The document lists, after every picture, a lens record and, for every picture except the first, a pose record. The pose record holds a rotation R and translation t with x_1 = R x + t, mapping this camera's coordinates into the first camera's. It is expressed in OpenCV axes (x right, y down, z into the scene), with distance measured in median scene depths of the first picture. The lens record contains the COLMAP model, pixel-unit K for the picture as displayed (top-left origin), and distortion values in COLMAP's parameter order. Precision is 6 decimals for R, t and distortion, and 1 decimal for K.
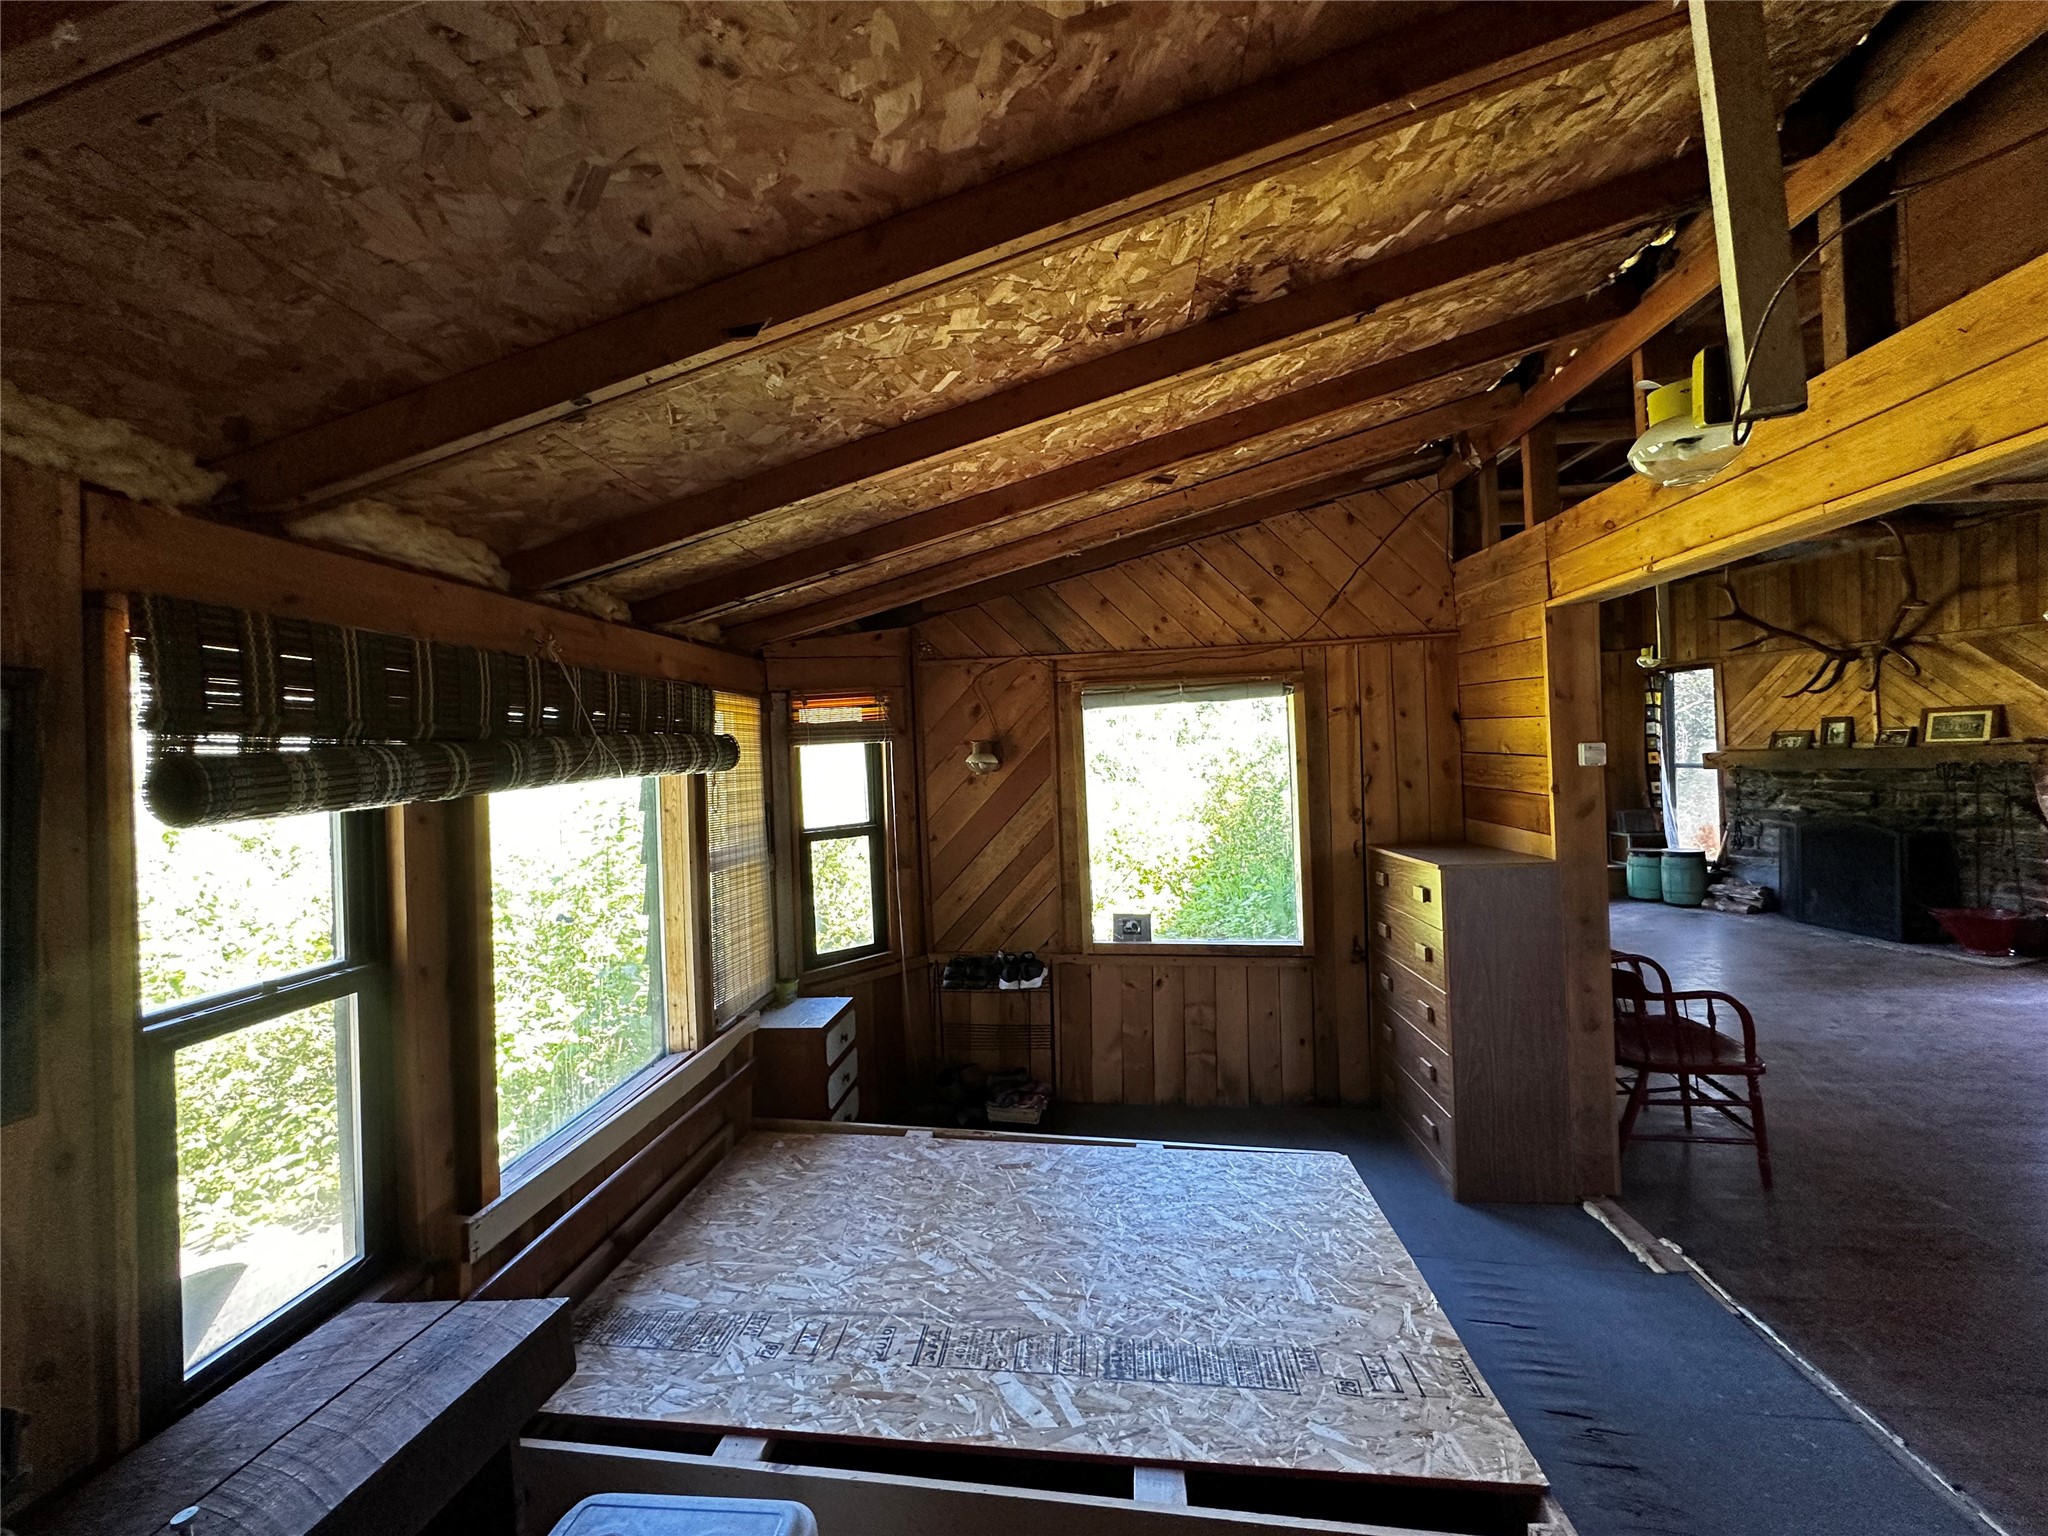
lens RADIAL K [[820.2, 0, 1024.4], [0, 820.2, 765.4], [0, 0, 1]] dist [-0.005068, 0.001915]
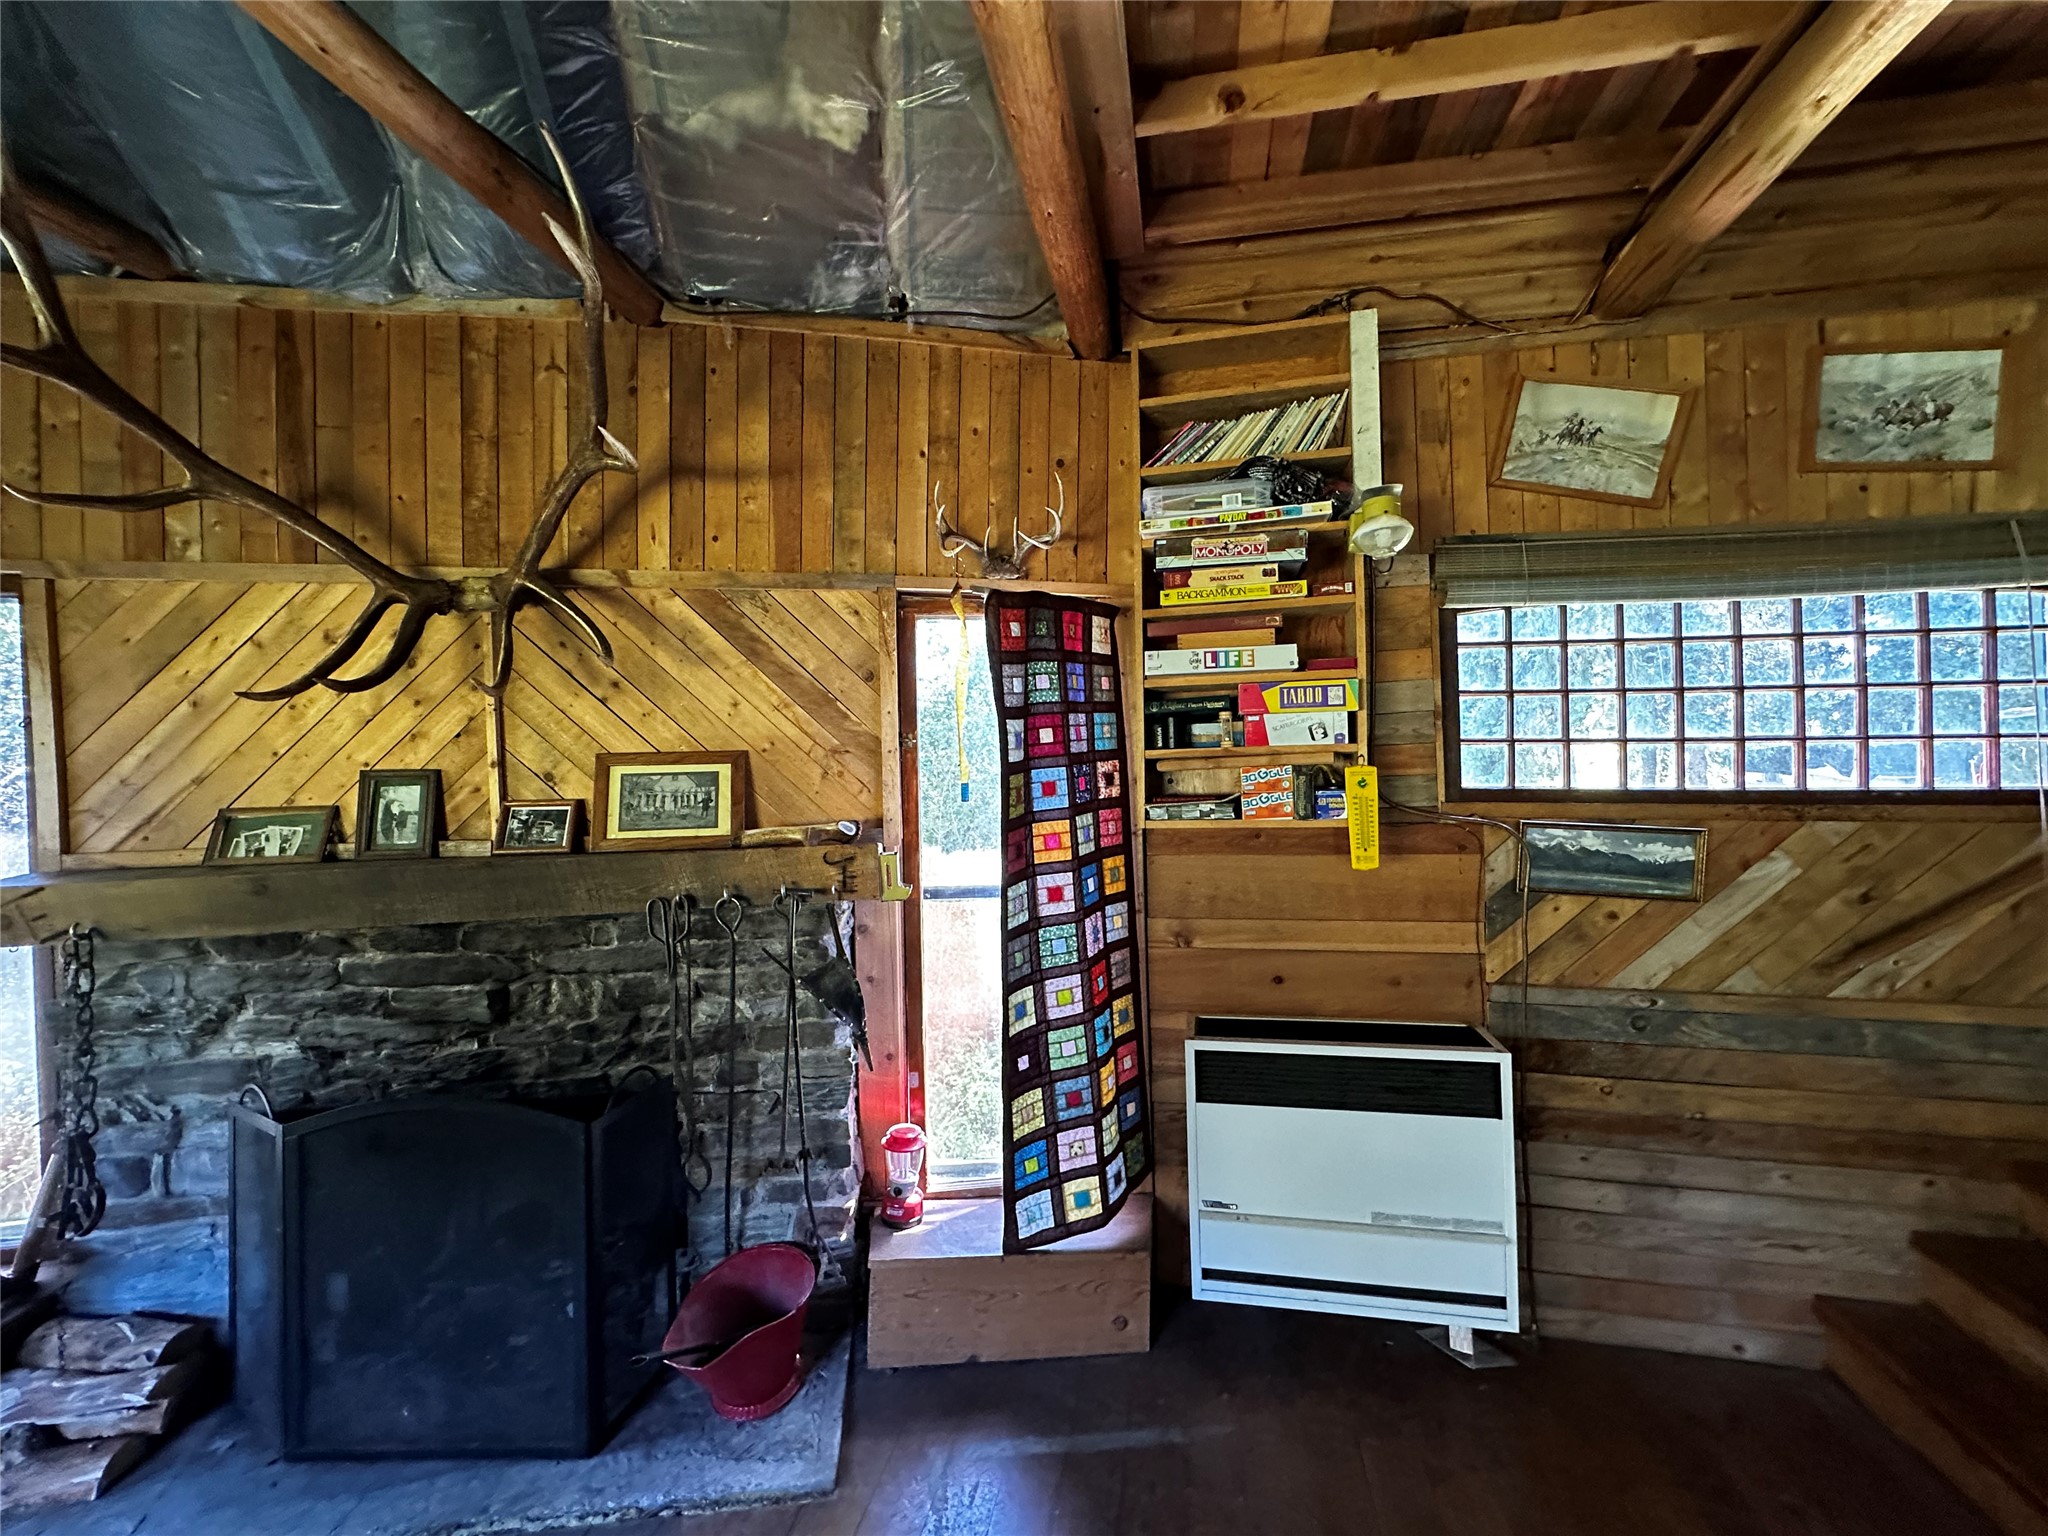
lens RADIAL K [[820.2, 0, 1024.4], [0, 820.2, 765.4], [0, 0, 1]] dist [-0.005068, 0.001915]
pose [[0.100386, 0.040506, 0.994124, 0.671190], [0.032237, 0.998514, -0.043940, -0.036786], [-0.994426, 0.036459, 0.098931, 0.698934]]
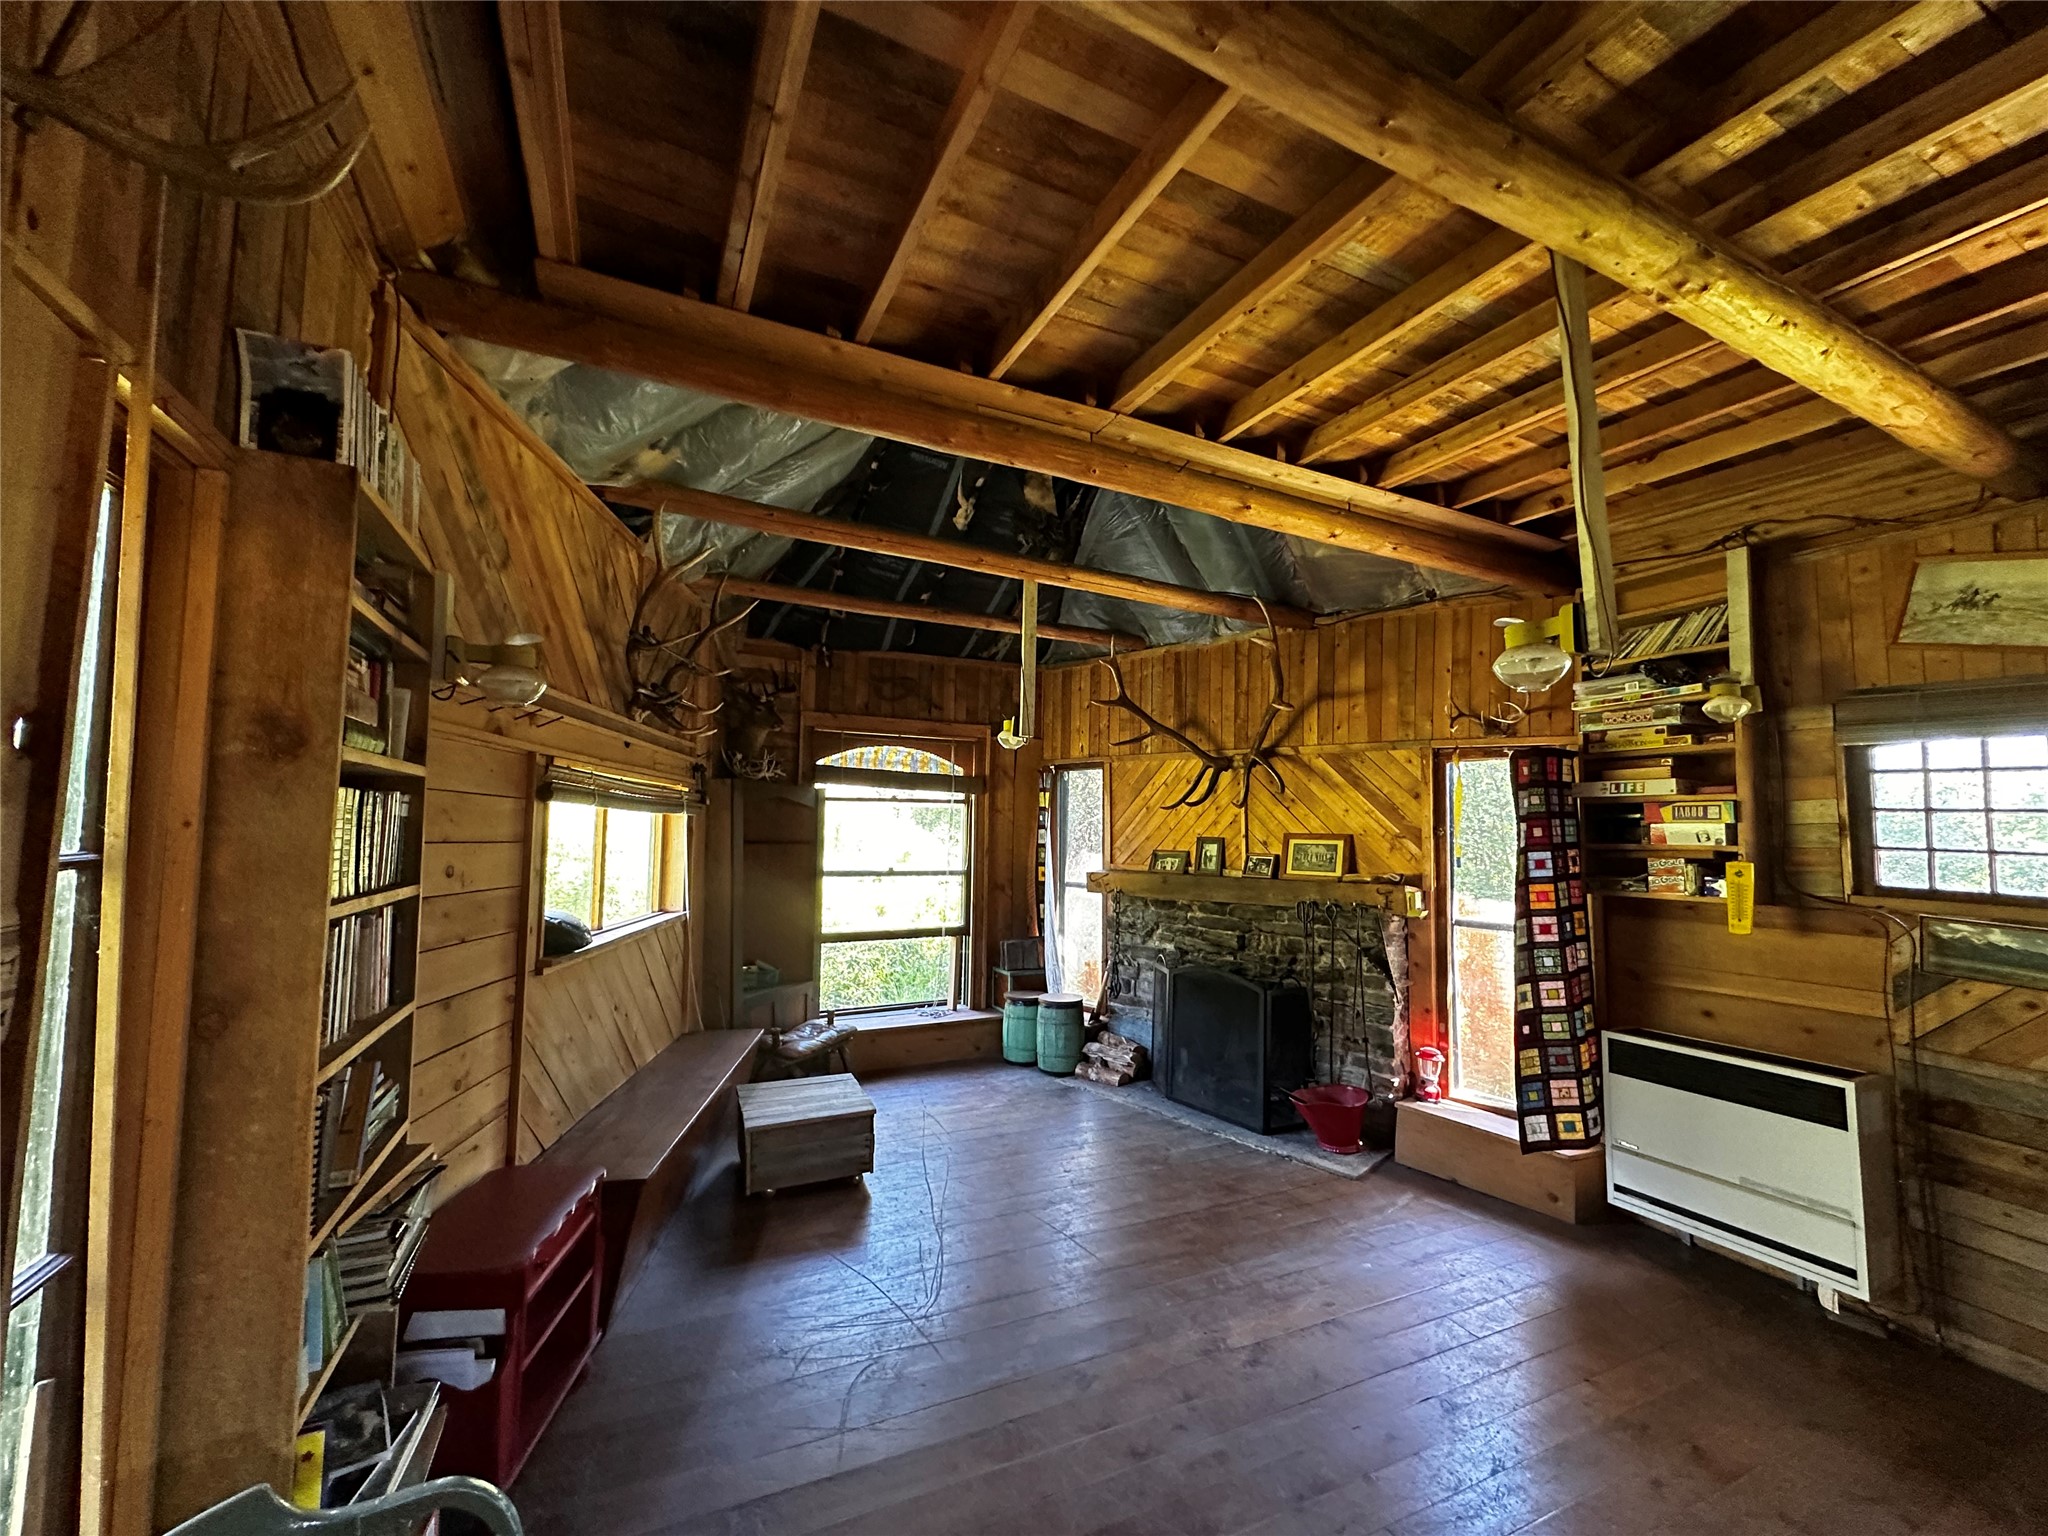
lens RADIAL K [[820.2, 0, 1024.4], [0, 820.2, 765.4], [0, 0, 1]] dist [-0.005068, 0.001915]
pose [[0.847069, 0.106098, 0.520785, 0.393822], [-0.052329, 0.991760, -0.116933, -0.024142], [-0.528900, 0.071798, 0.845641, 0.391953]]
